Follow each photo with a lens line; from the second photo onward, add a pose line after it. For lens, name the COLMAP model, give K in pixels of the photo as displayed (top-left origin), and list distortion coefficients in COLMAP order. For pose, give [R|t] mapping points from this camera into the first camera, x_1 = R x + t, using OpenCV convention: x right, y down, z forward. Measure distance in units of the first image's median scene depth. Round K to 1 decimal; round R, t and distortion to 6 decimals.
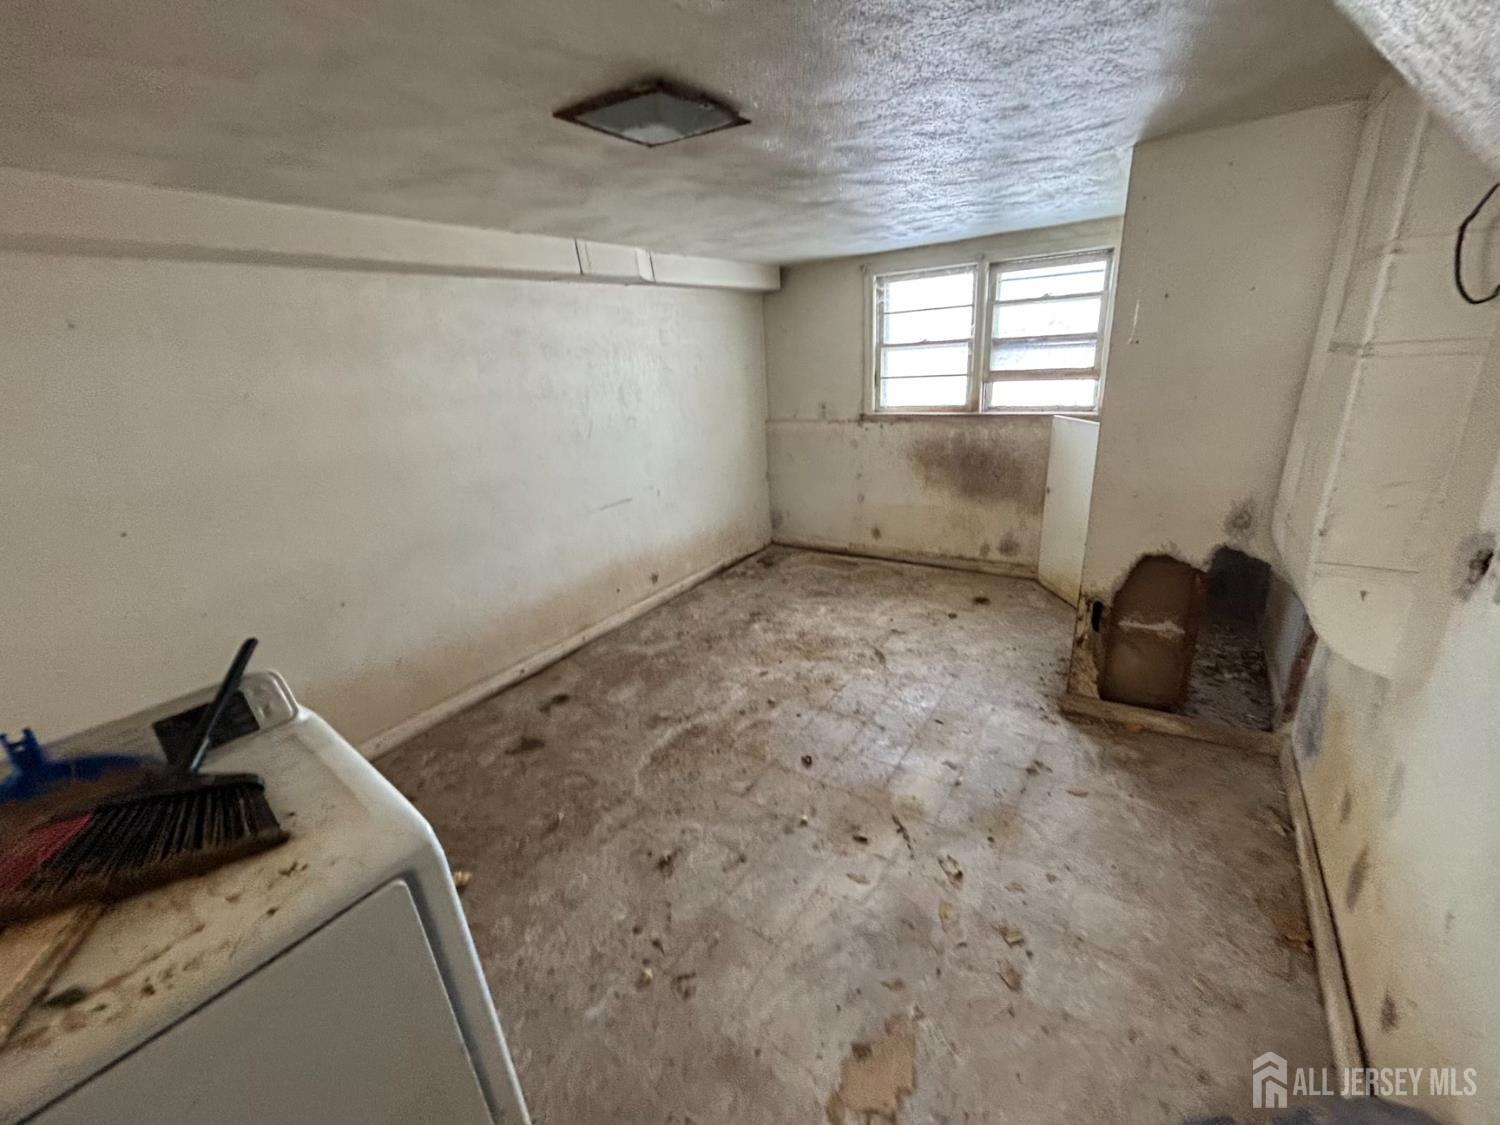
lens RADIAL K [[599.9, 0, 742.8], [0, 599.9, 565.1], [0, 0, 1]] dist [0.010614, 0.000032]
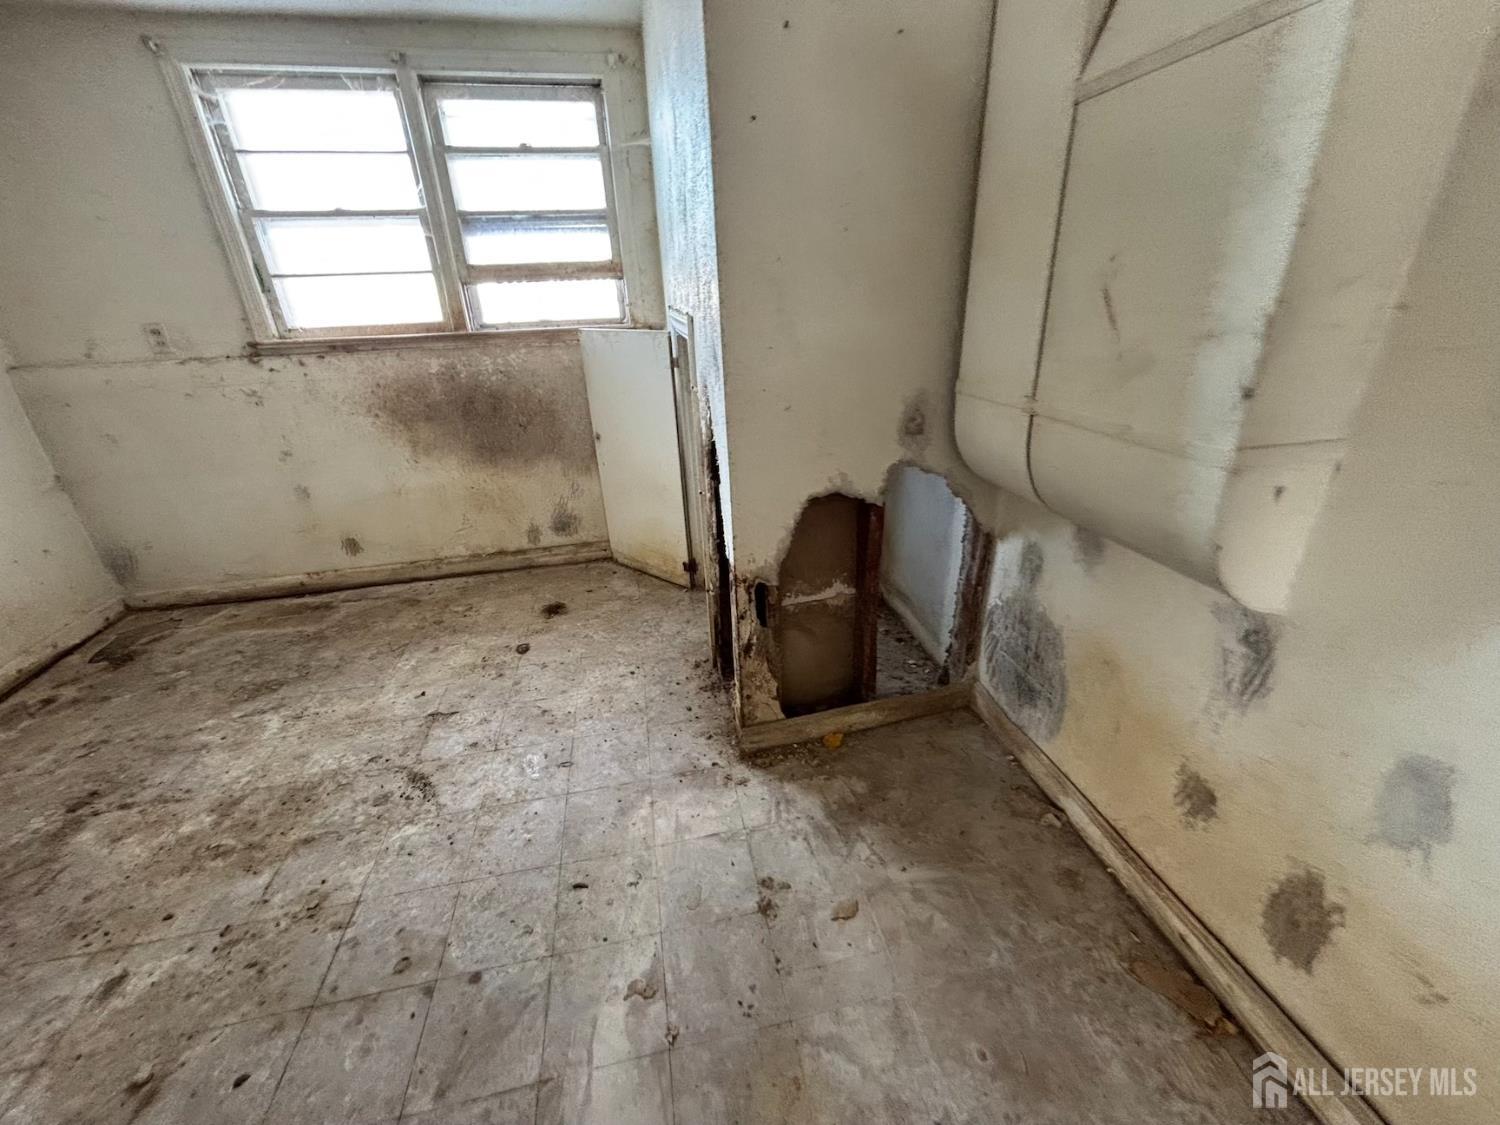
lens RADIAL K [[605.0, 0, 754.9], [0, 605.0, 557.9], [0, 0, 1]] dist [-0.001913, 0.000614]
pose [[0.684873, -0.253256, 0.683236, 0.098902], [0.231235, 0.964729, 0.125809, -0.029578], [-0.690999, 0.071825, 0.719278, 0.342993]]
